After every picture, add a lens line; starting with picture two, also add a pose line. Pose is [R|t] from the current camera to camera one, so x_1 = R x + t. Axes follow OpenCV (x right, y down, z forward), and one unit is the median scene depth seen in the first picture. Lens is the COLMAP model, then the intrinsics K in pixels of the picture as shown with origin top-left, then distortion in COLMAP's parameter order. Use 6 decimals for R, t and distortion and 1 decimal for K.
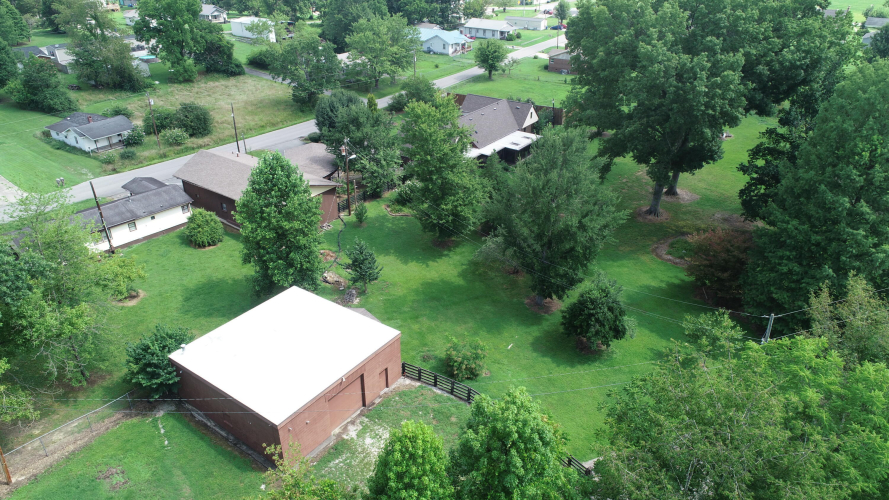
lens RADIAL K [[599.9, 0, 442.8], [0, 599.9, 253.6], [0, 0, 1]] dist [0.000434, 0.000090]
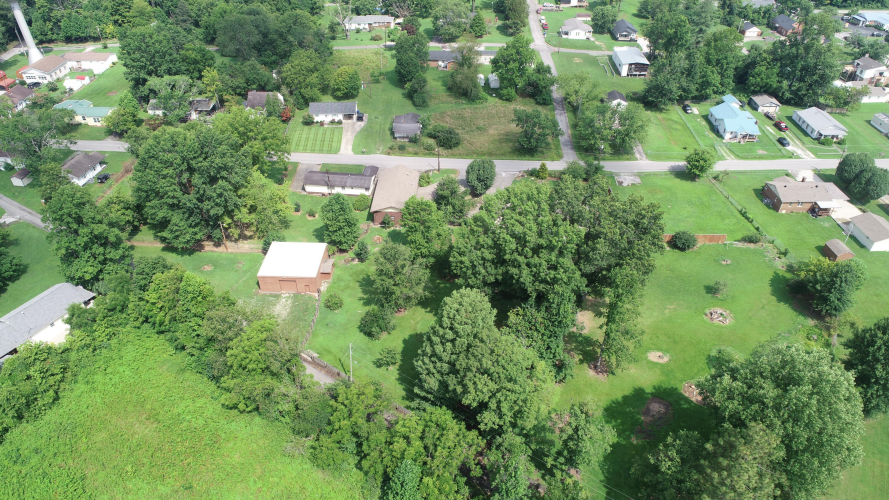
lens RADIAL K [[599.9, 0, 444.1], [0, 599.9, 251.0], [0, 0, 1]] dist [0.000434, 0.000090]
pose [[0.562468, 0.500077, -0.658447, 1.251136], [-0.399517, 0.861604, 0.313090, -0.663034], [0.723889, 0.086957, 0.684414, -0.273081]]
